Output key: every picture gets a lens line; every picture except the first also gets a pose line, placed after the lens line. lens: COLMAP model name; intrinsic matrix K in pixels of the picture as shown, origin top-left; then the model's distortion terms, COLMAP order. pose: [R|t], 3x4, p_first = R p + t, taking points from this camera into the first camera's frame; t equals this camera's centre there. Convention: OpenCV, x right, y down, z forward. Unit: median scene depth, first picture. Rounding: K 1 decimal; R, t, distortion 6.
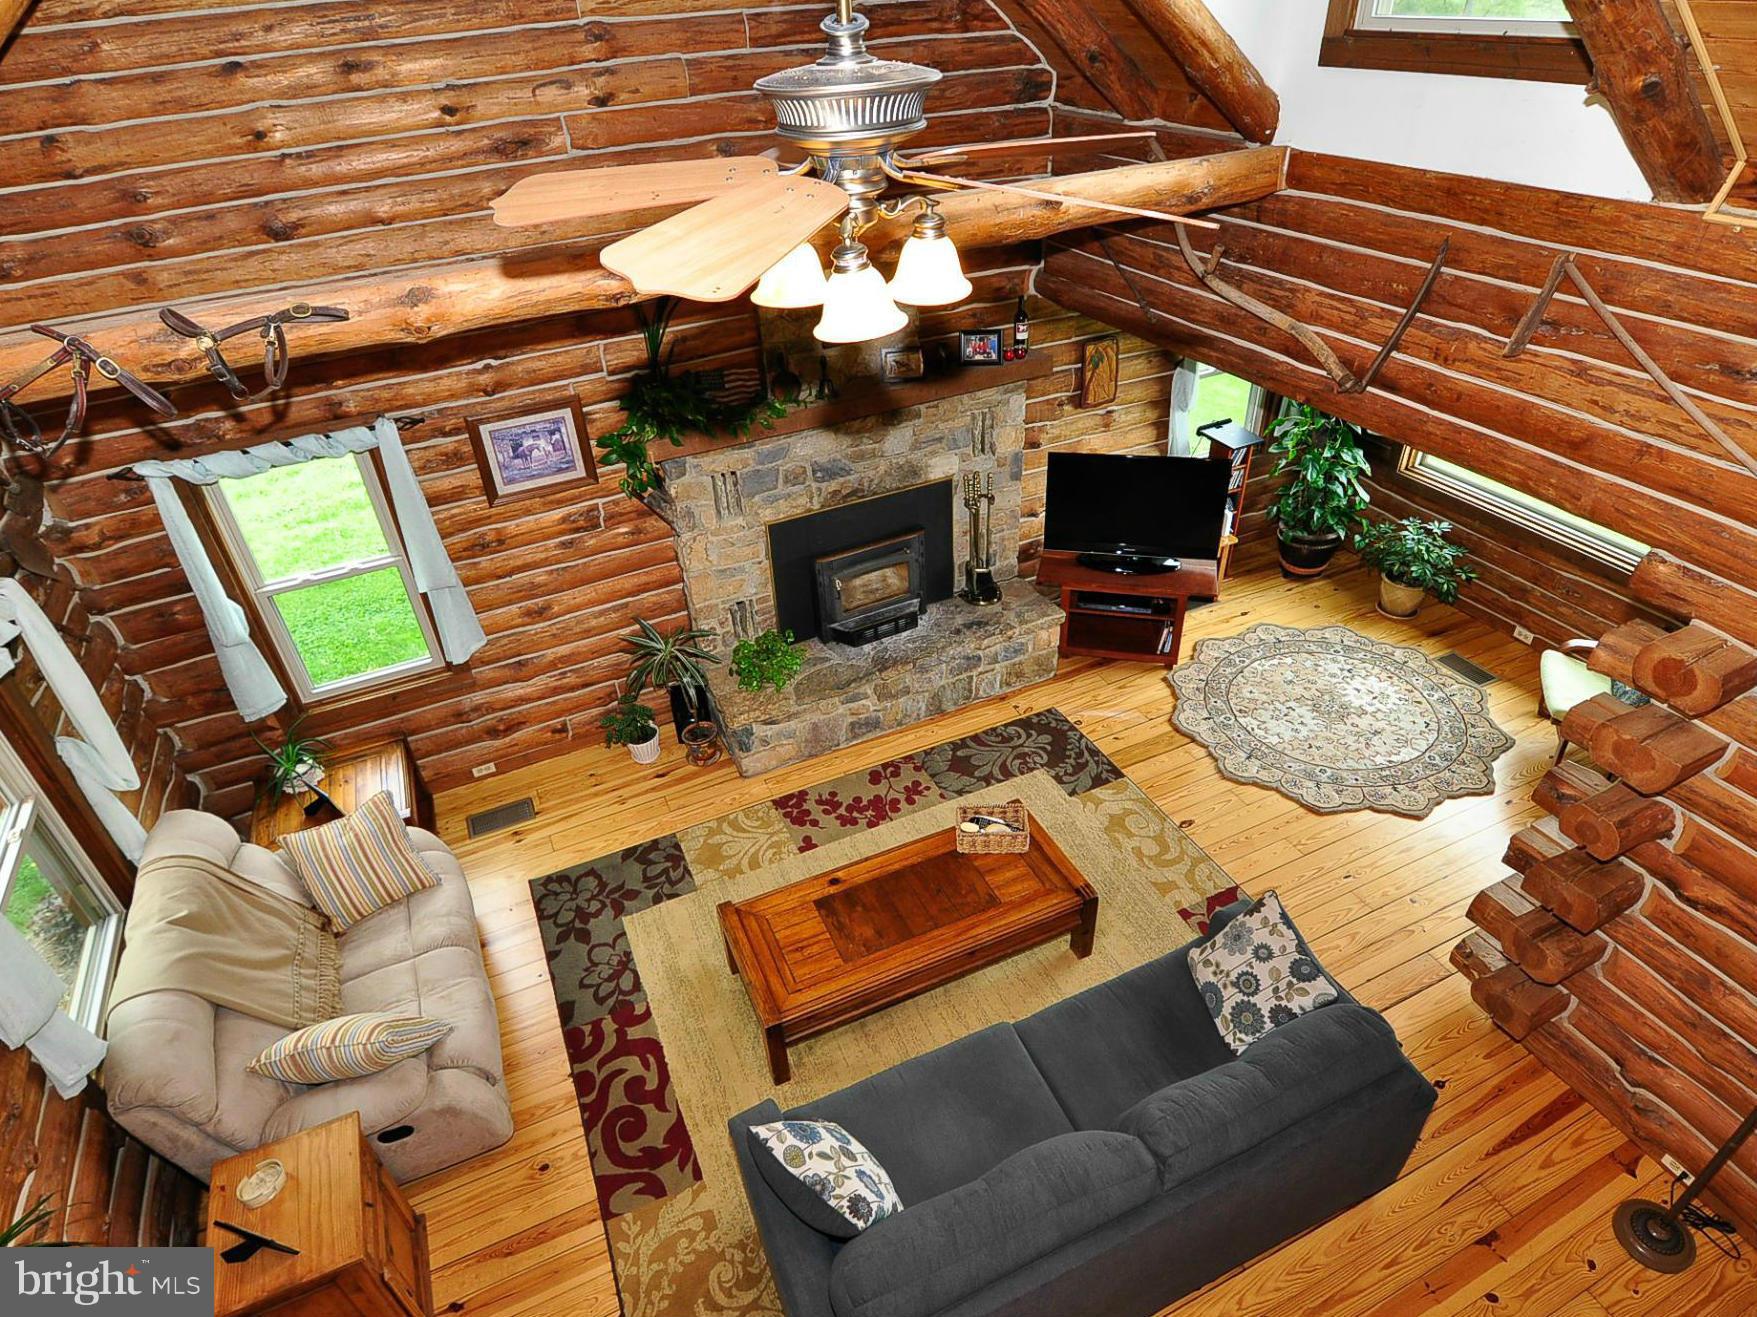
lens RADIAL K [[1012.6, 0, 865.0], [0, 1012.6, 670.7], [0, 0, 1]] dist [-0.017192, -0.001031]
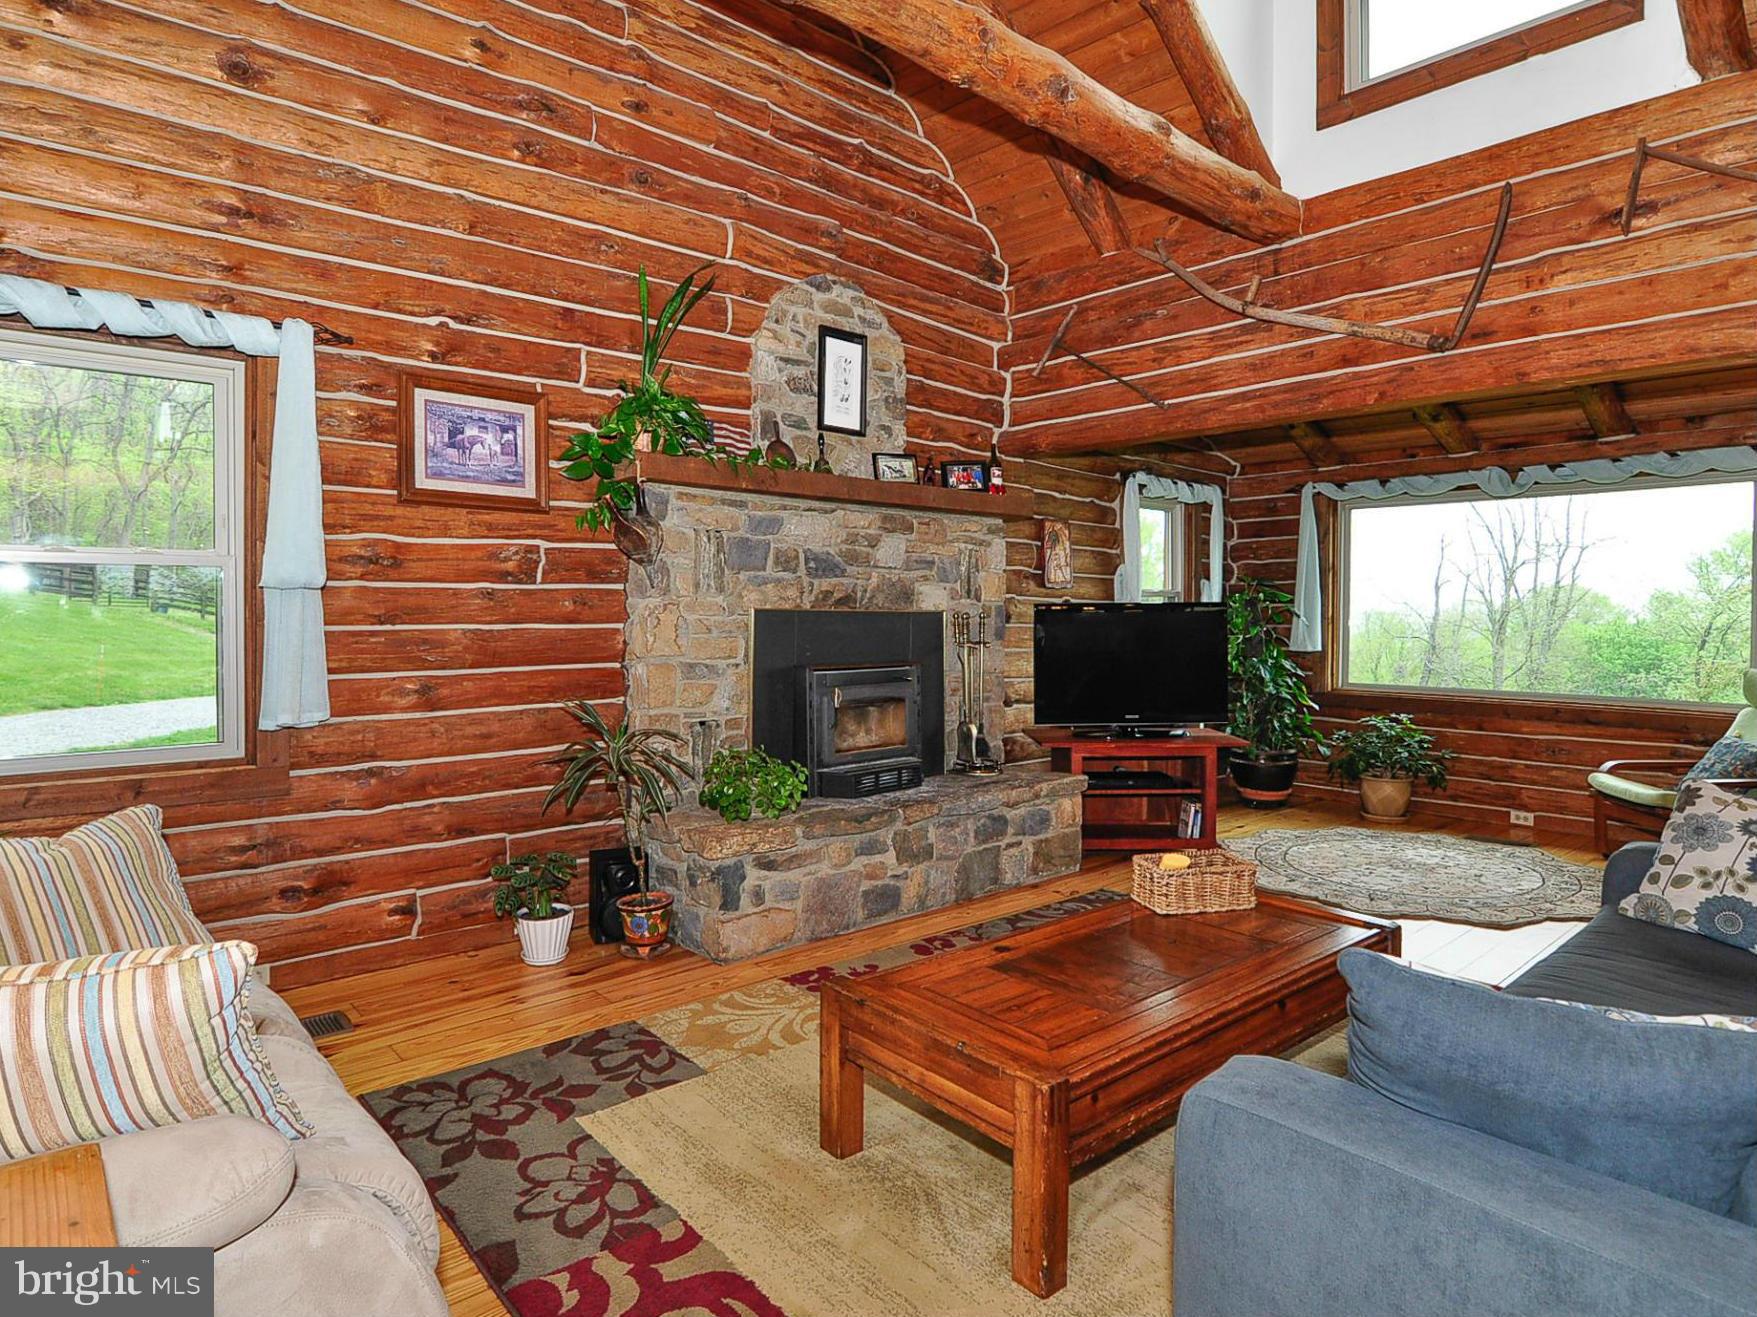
lens RADIAL K [[1012.6, 0, 859.5], [0, 1012.6, 638.6], [0, 0, 1]] dist [-0.017192, -0.001031]
pose [[0.955510, 0.059395, 0.288916, -0.253424], [0.120264, 0.815946, -0.565481, 0.336391], [-0.269327, 0.575070, 0.772501, 0.414446]]
